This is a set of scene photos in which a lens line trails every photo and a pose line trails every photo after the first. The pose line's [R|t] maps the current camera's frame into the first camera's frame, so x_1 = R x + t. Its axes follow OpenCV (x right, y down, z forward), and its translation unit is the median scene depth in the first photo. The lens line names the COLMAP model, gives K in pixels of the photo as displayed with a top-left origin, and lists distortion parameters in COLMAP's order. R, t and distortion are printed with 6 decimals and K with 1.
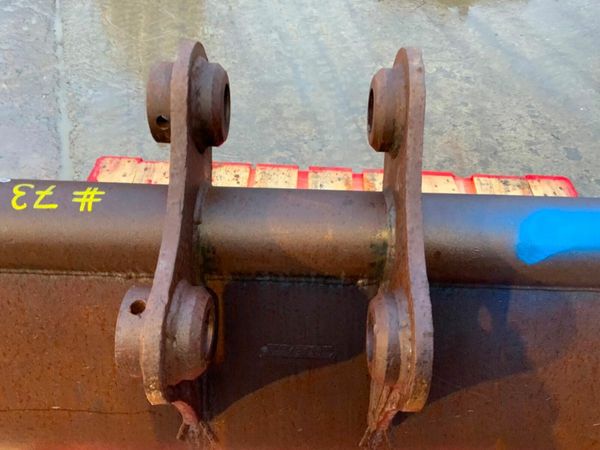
lens RADIAL K [[500.0, 0, 286.6], [0, 500.0, 259.6], [0, 0, 1]] dist [0.080310, -0.127091]
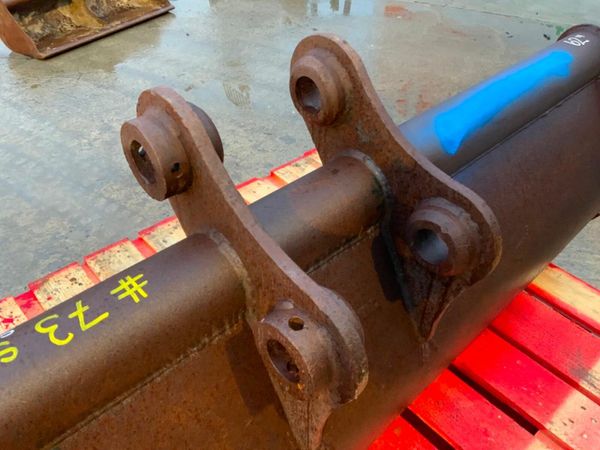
lens RADIAL K [[500.0, 0, 320.3], [0, 500.0, 254.0], [0, 0, 1]] dist [0.080310, -0.127091]
pose [[0.691834, -0.493381, 0.527201, -0.240447], [0.550127, 0.833084, 0.057722, -0.016858], [-0.467682, 0.250093, 0.847778, 0.038350]]
